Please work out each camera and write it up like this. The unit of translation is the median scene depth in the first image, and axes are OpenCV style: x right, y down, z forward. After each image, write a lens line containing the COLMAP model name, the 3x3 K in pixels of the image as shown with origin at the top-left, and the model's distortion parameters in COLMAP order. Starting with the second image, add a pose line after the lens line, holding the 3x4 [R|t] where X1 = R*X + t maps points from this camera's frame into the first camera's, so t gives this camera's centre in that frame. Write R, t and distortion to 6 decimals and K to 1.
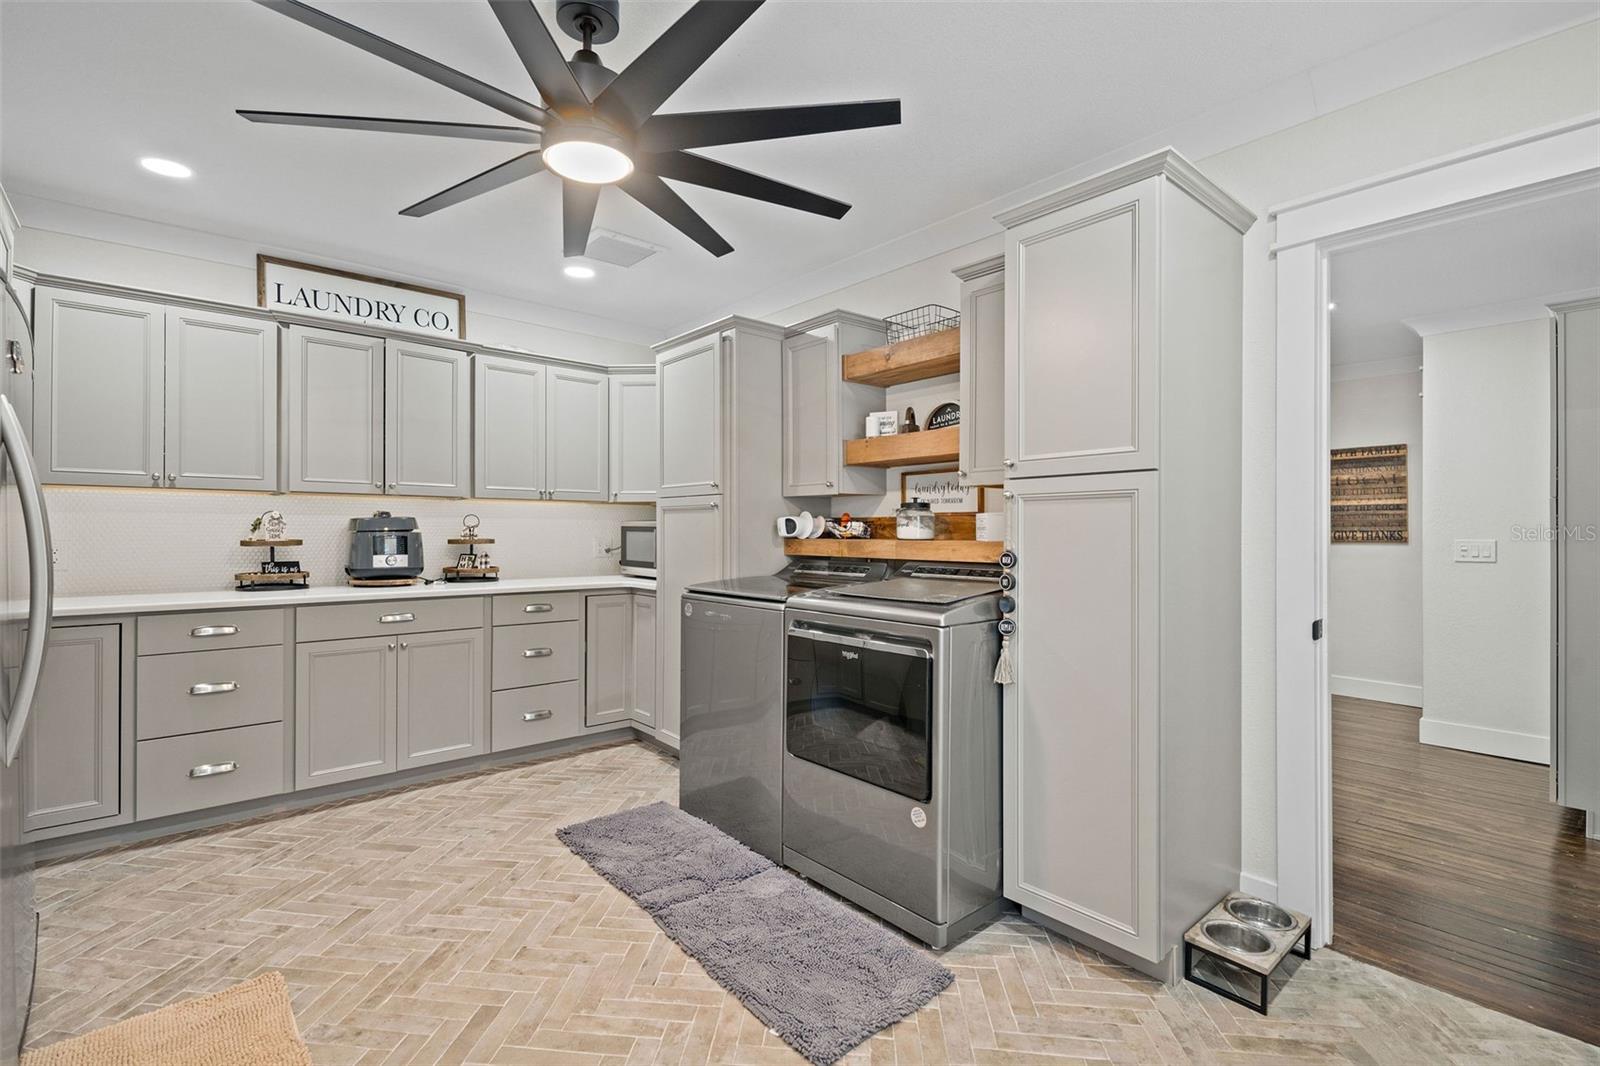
lens RADIAL K [[723.9, 0, 791.1], [0, 723.9, 522.1], [0, 0, 1]] dist [0.001606, -0.000327]
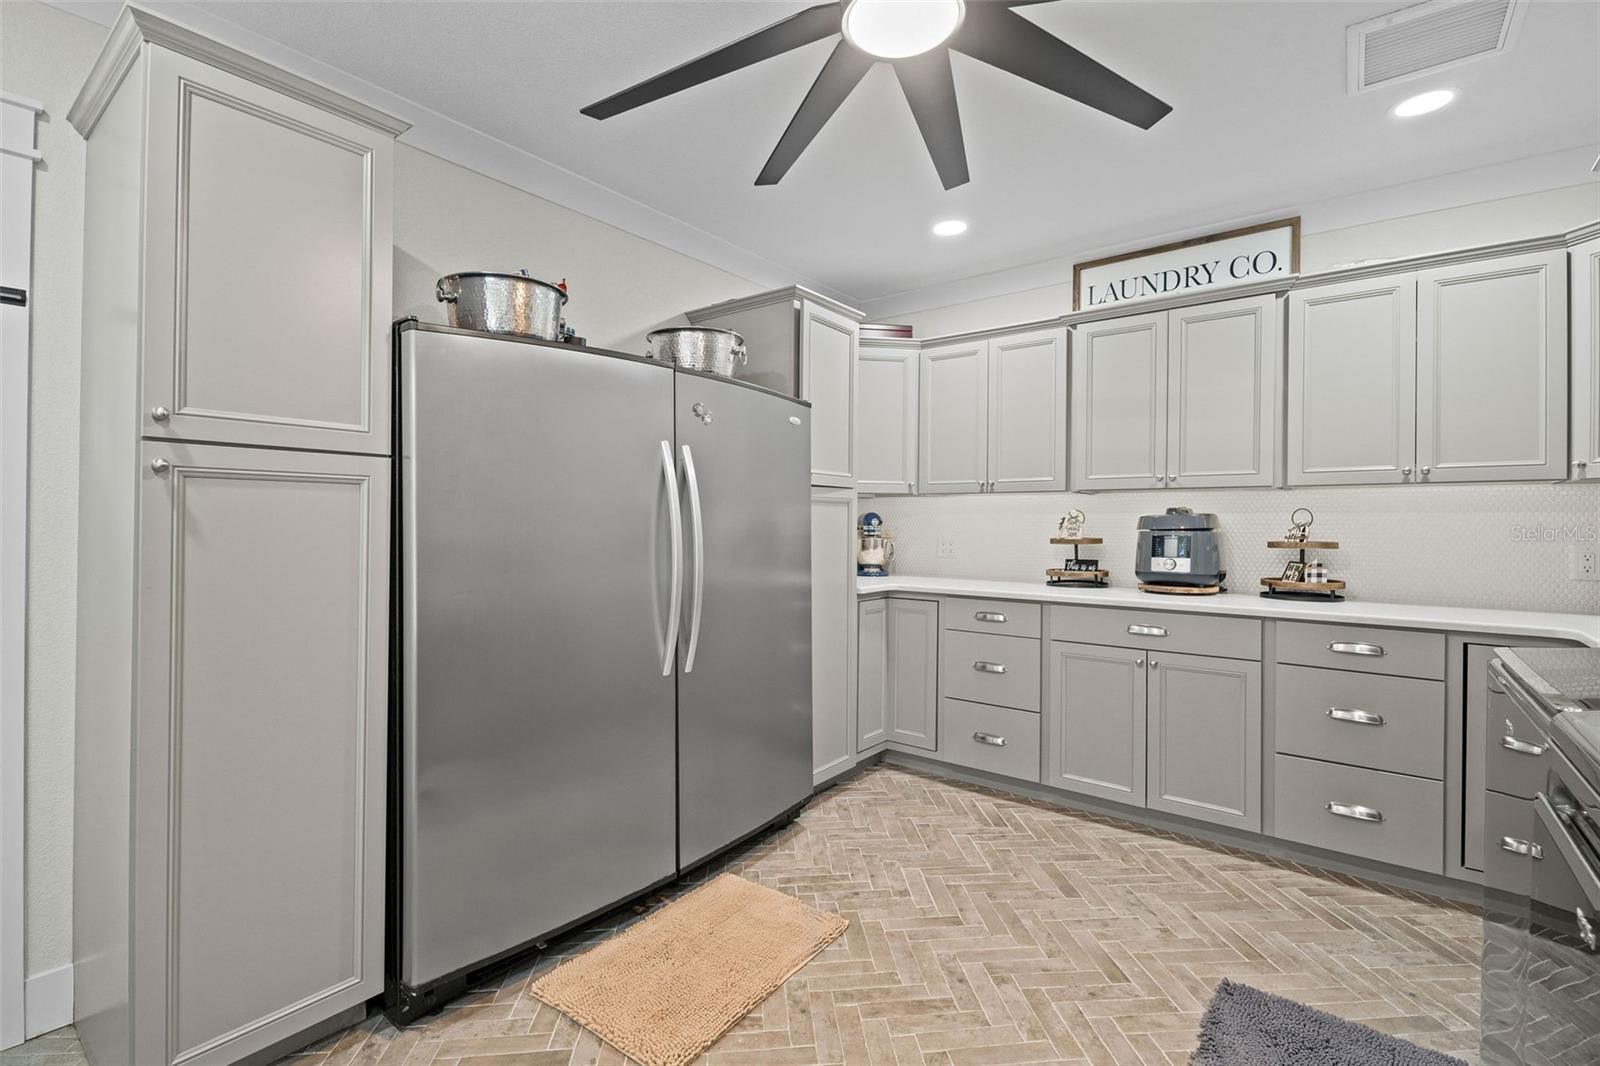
lens RADIAL K [[723.9, 0, 791.1], [0, 723.9, 522.1], [0, 0, 1]] dist [0.001606, -0.000327]
pose [[0.187390, -0.005522, -0.982270, 0.219409], [0.004783, 0.999977, -0.004709, 0.004919], [0.982274, -0.003815, 0.187413, 0.409980]]
